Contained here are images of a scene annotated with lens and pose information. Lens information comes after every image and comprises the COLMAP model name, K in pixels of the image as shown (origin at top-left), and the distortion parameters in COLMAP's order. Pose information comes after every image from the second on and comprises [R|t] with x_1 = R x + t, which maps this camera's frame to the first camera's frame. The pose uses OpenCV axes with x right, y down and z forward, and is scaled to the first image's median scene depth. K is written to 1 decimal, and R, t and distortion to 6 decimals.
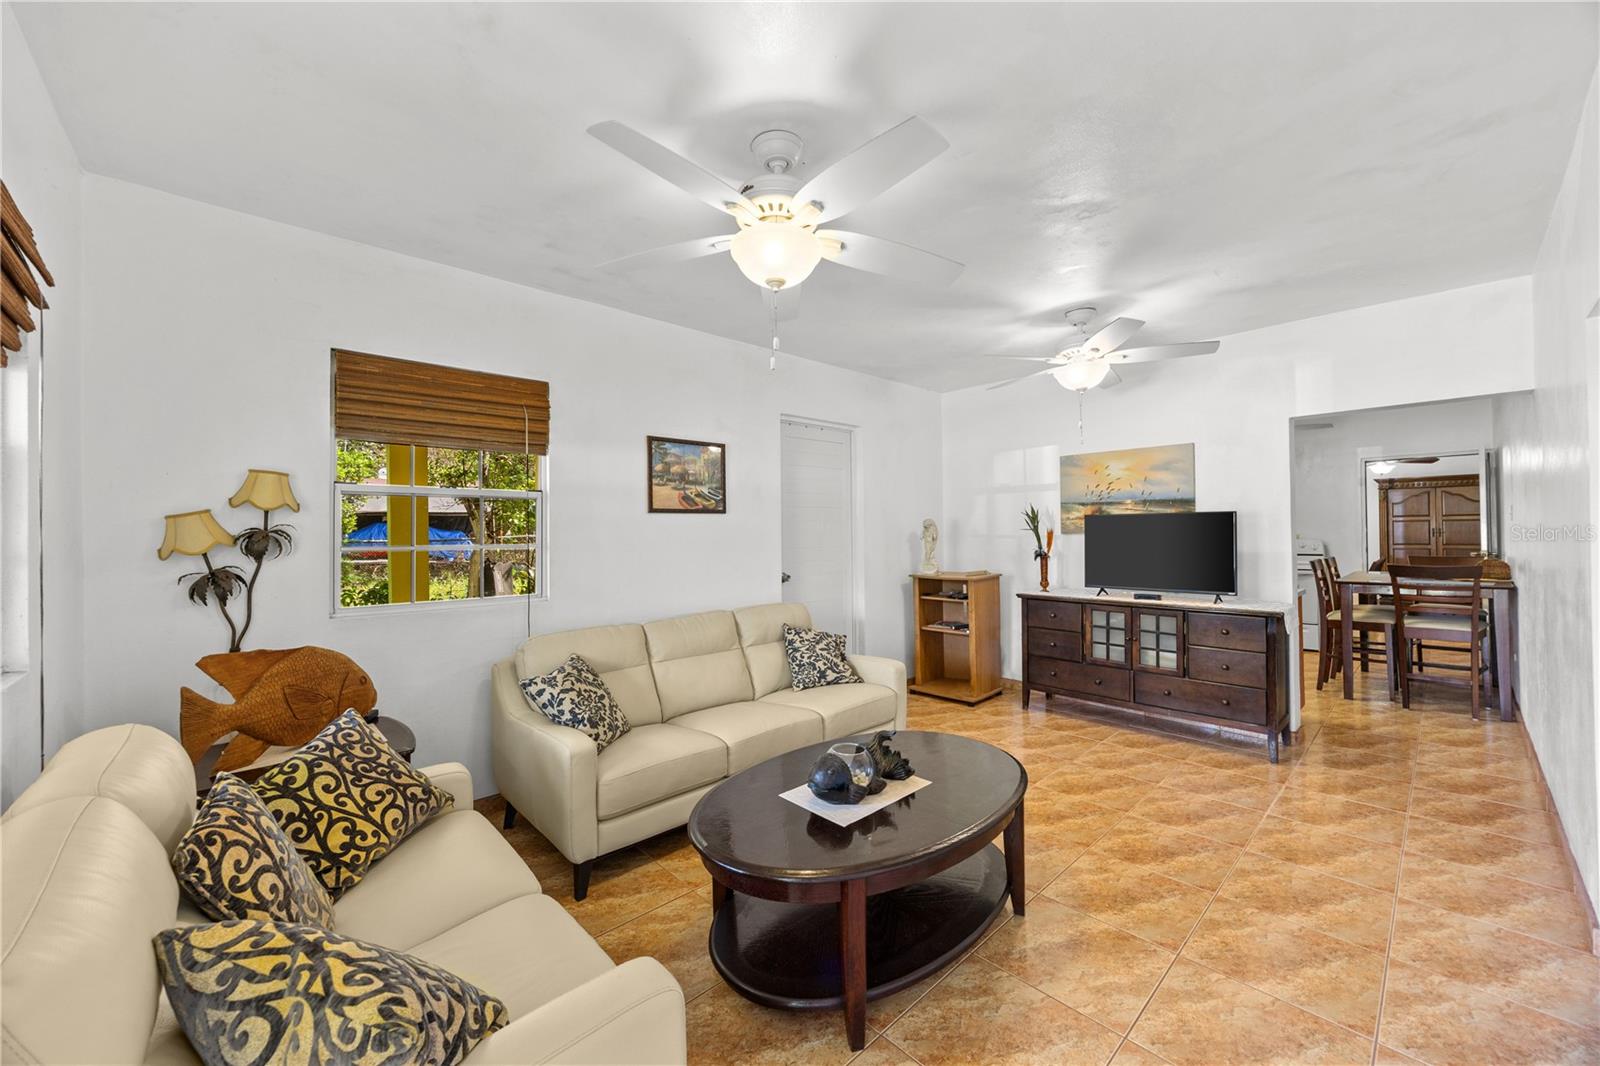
lens RADIAL K [[616.2, 0, 804.2], [0, 616.2, 527.1], [0, 0, 1]] dist [0.000863, 0.000331]
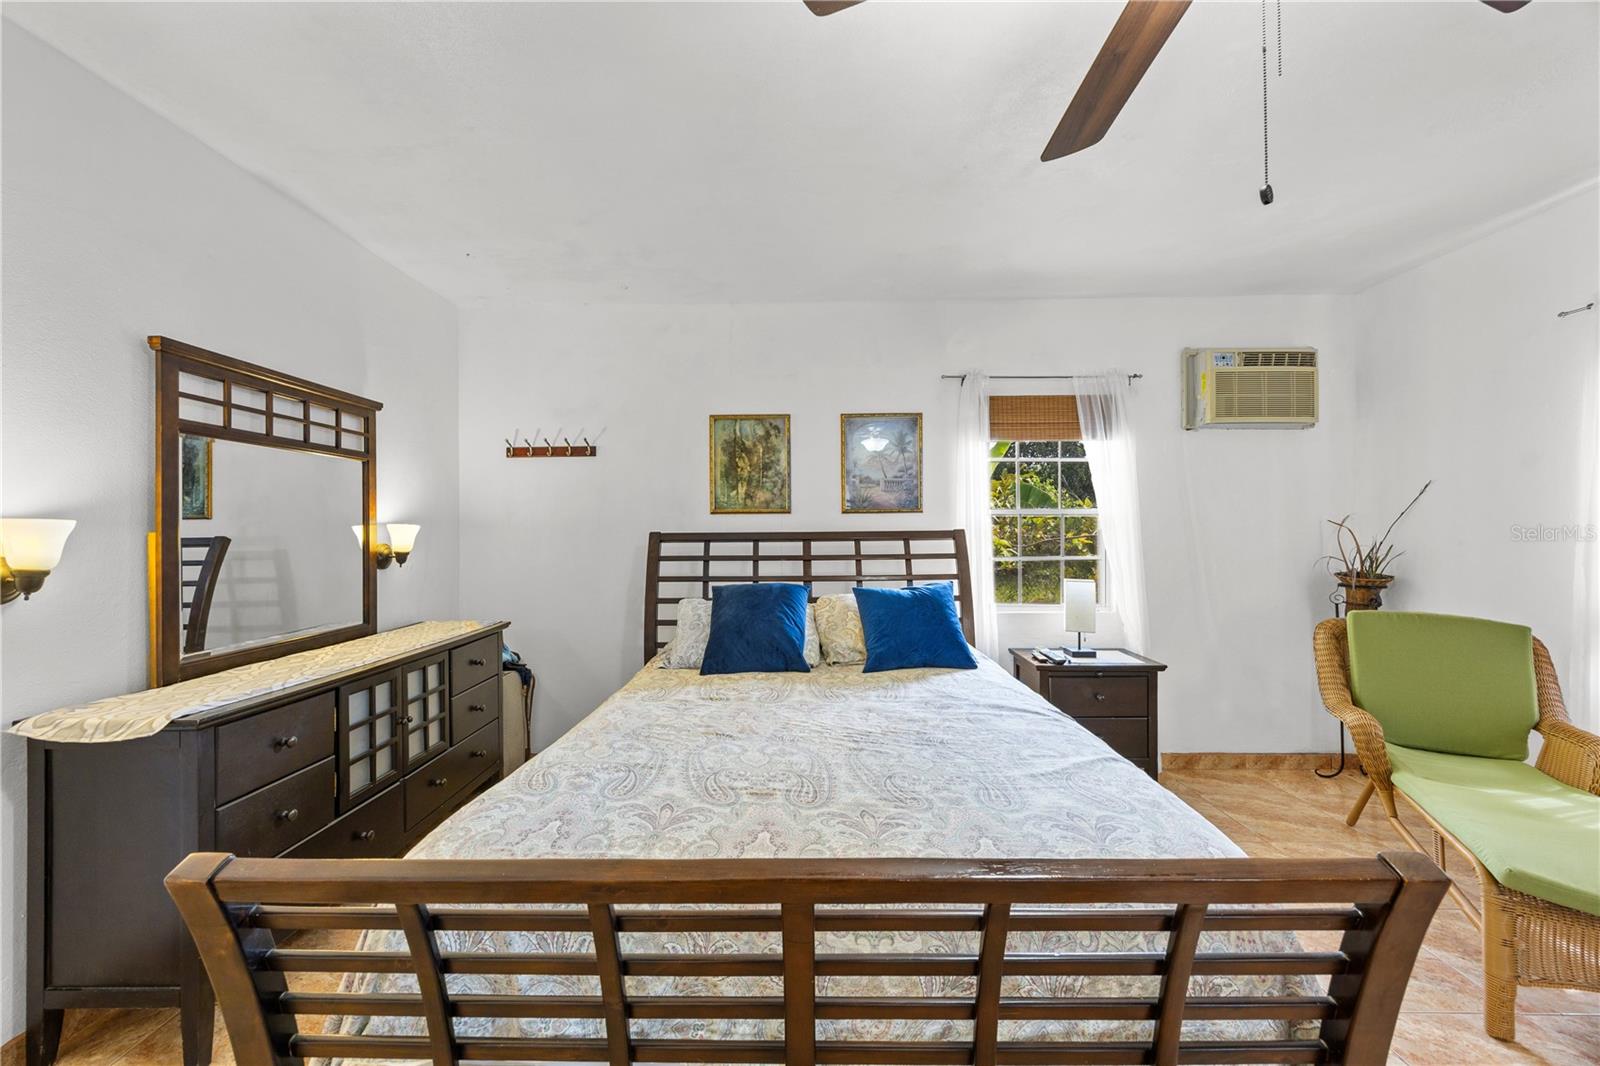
lens RADIAL K [[616.2, 0, 802.7], [0, 616.2, 533.2], [0, 0, 1]] dist [0.000863, 0.000331]
pose [[-0.719182, 0.013076, 0.694699, -0.100270], [0.002401, 0.999864, -0.016335, 0.023542], [-0.694818, -0.010080, -0.719115, 1.116795]]
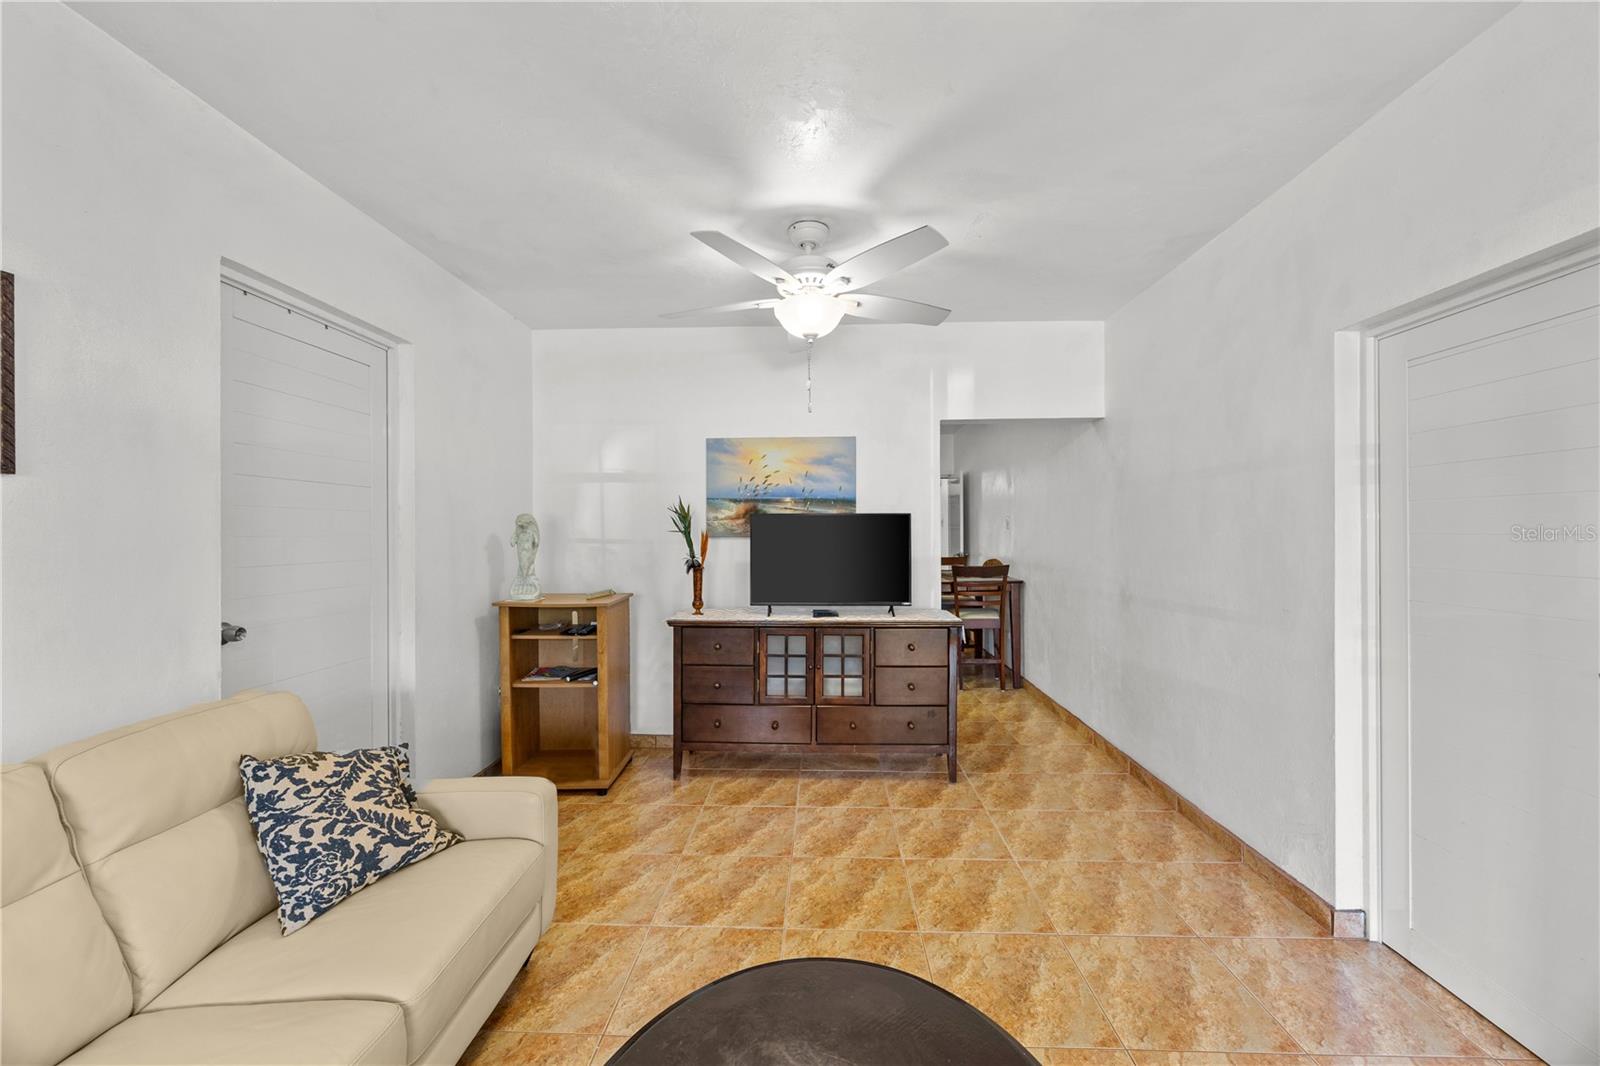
lens RADIAL K [[616.2, 0, 803.8], [0, 616.2, 538.7], [0, 0, 1]] dist [0.000863, 0.000331]
pose [[0.711723, 0.002472, 0.702456, -0.050792], [-0.011433, 0.999902, 0.008065, 0.005256], [-0.702367, -0.013771, 0.711681, 0.419570]]
